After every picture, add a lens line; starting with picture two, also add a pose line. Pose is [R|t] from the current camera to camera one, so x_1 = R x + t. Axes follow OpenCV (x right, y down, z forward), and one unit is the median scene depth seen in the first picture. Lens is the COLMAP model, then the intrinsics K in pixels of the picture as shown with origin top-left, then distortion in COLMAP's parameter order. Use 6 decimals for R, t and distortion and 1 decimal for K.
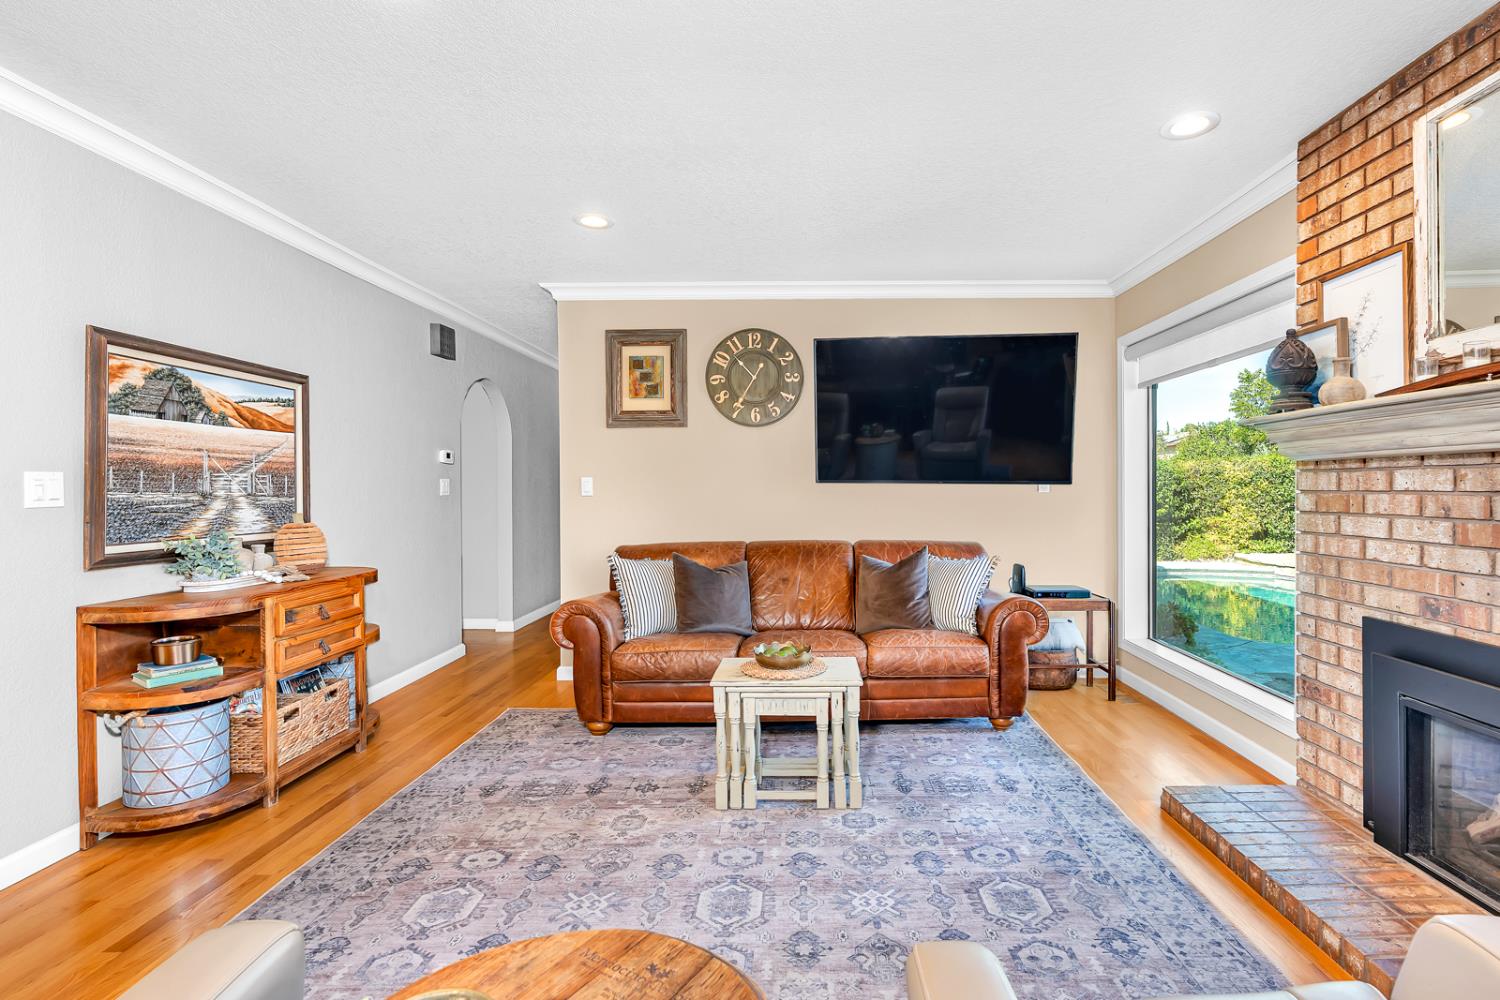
lens RADIAL K [[713.4, 0, 750.1], [0, 713.4, 492.0], [0, 0, 1]] dist [-0.009928, 0.000548]
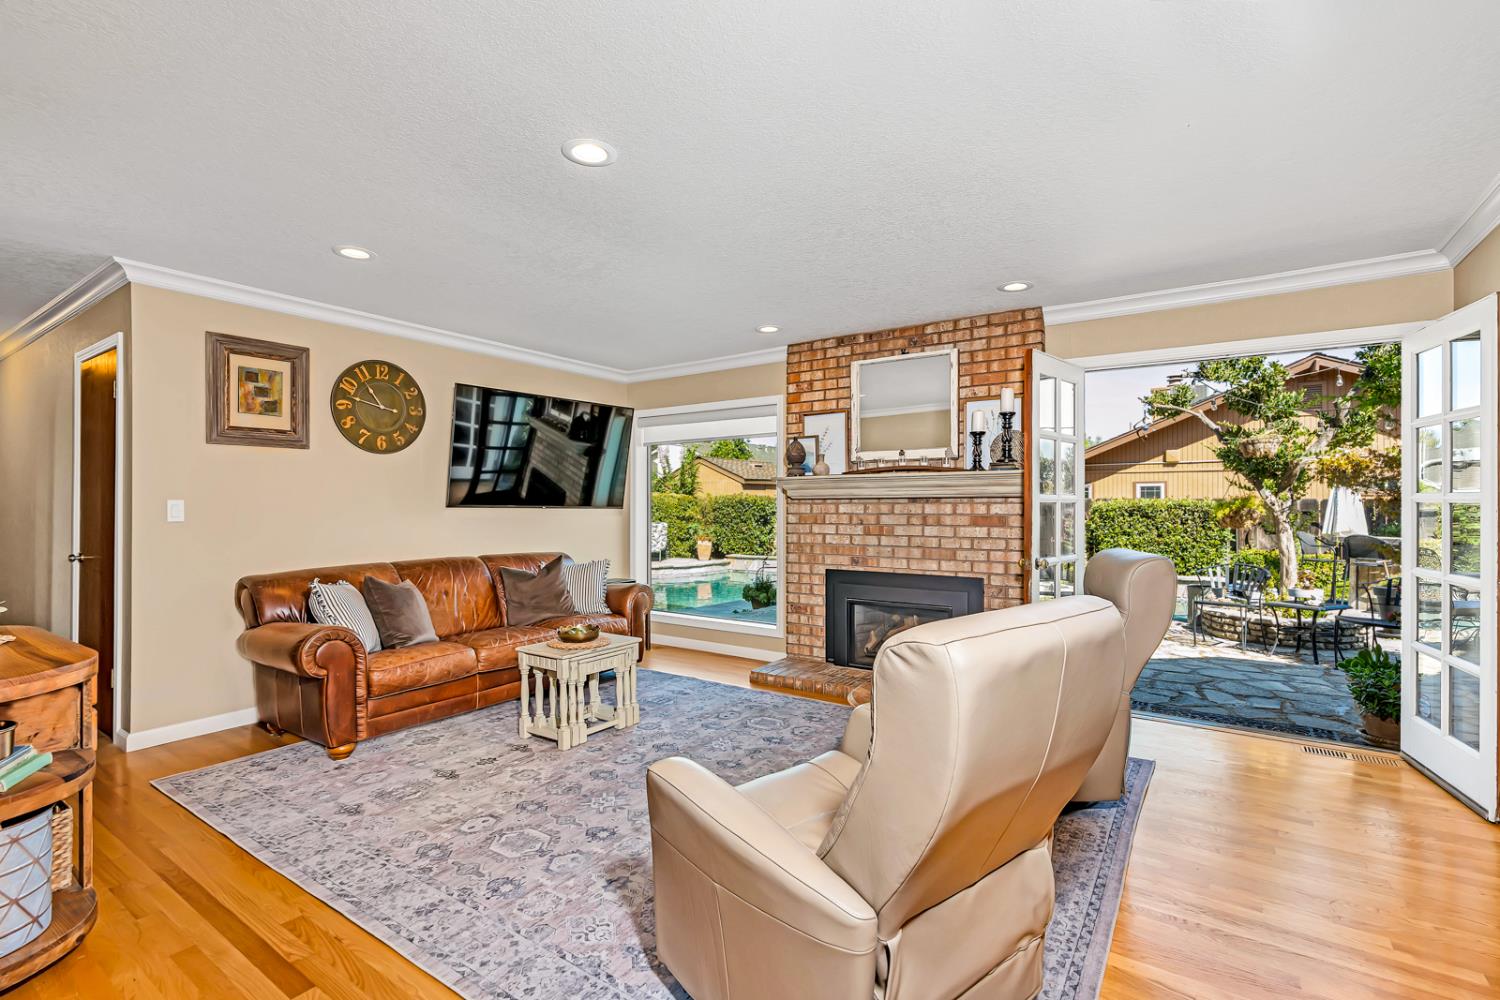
lens RADIAL K [[681.0, 0, 748.6], [0, 681.0, 504.4], [0, 0, 1]] dist [-0.004266, 0.000021]
pose [[0.567183, 0.006868, 0.823563, -0.978759], [0.004379, 0.999926, -0.011355, -0.005798], [-0.823580, 0.010047, 0.567111, -0.028312]]
